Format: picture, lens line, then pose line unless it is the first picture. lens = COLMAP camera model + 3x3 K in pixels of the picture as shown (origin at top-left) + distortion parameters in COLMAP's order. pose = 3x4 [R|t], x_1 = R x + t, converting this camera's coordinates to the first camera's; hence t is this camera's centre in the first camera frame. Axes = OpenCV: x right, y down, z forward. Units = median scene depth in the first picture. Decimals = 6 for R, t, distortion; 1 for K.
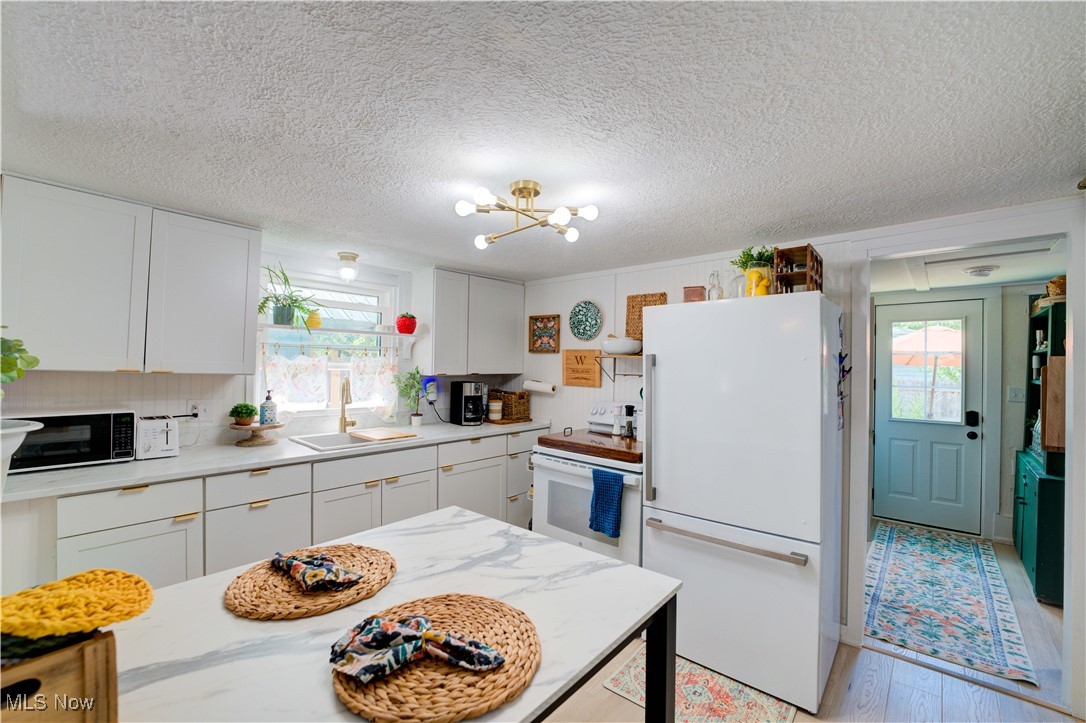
lens RADIAL K [[451.0, 0, 541.3], [0, 451.0, 365.4], [0, 0, 1]] dist [-0.020801, 0.000112]
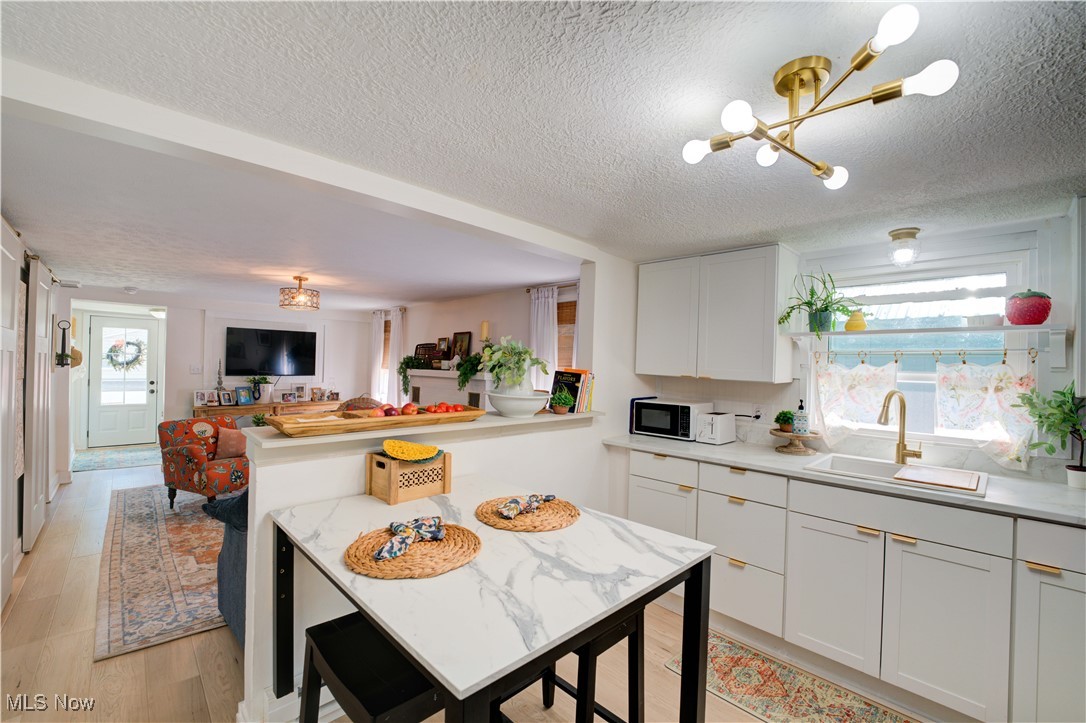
lens RADIAL K [[451.0, 0, 541.3], [0, 451.0, 365.4], [0, 0, 1]] dist [-0.020801, 0.000112]
pose [[-0.087013, -0.019927, -0.996008, 0.431044], [-0.023156, 0.999570, -0.017975, 0.011313], [0.995938, 0.021500, -0.087437, 0.526397]]
